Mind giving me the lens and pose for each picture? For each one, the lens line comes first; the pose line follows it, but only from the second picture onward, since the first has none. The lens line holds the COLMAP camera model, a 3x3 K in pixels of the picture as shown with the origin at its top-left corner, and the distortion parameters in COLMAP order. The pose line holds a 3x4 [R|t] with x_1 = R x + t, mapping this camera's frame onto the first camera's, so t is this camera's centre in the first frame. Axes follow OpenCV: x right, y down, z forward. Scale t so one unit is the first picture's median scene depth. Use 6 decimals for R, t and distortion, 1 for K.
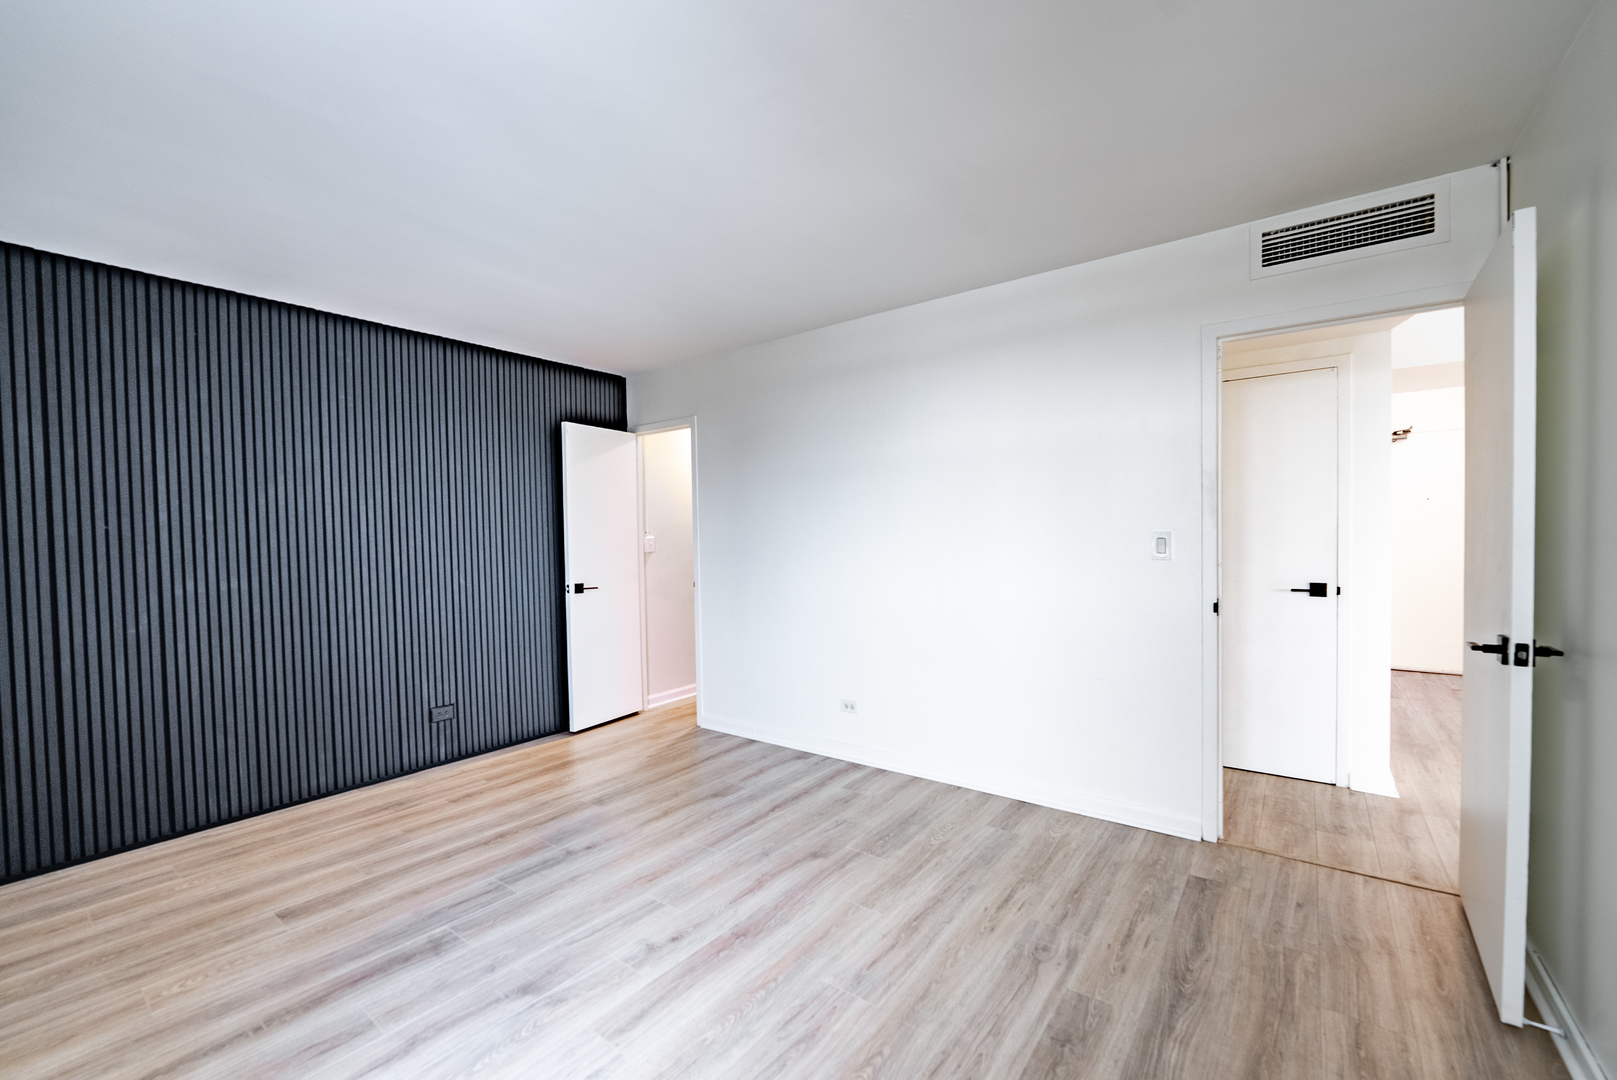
lens RADIAL K [[662.3, 0, 811.0], [0, 662.3, 538.8], [0, 0, 1]] dist [-0.004419, -0.000606]
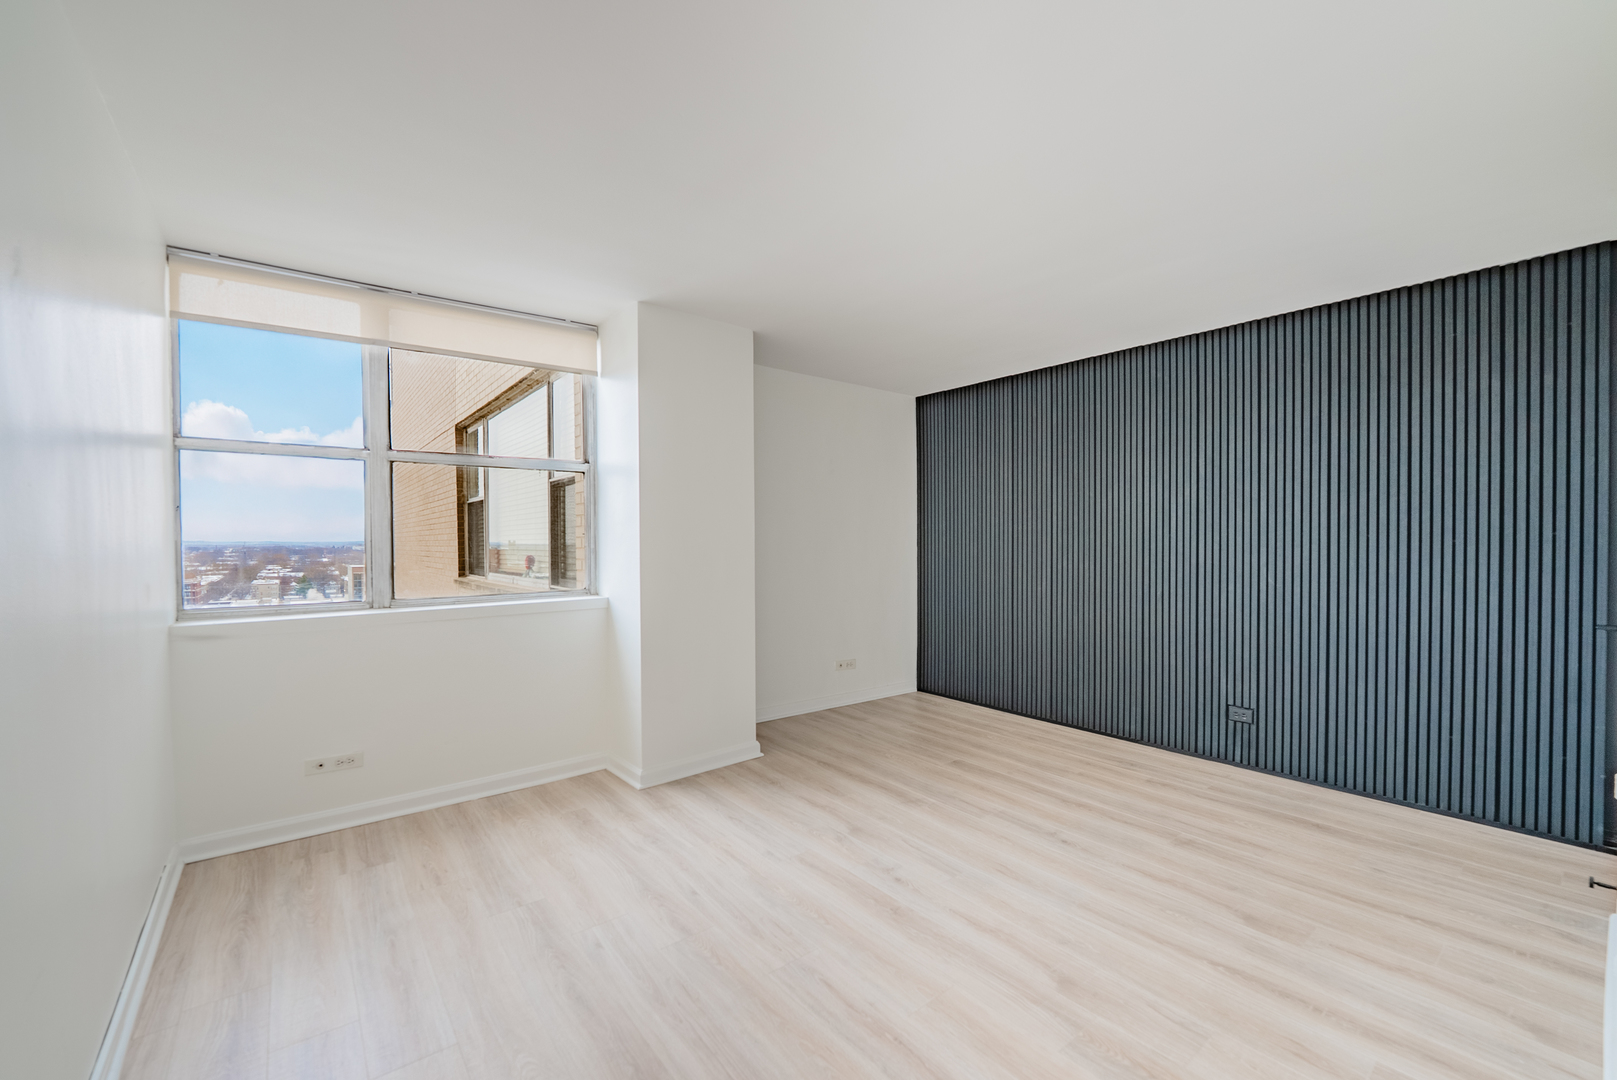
lens RADIAL K [[662.3, 0, 811.0], [0, 662.3, 538.8], [0, 0, 1]] dist [-0.004419, -0.000606]
pose [[-0.256137, 0.017141, -0.966489, 0.651158], [0.004944, 0.999853, 0.016422, -0.014155], [0.966628, -0.000572, -0.256184, 0.781817]]
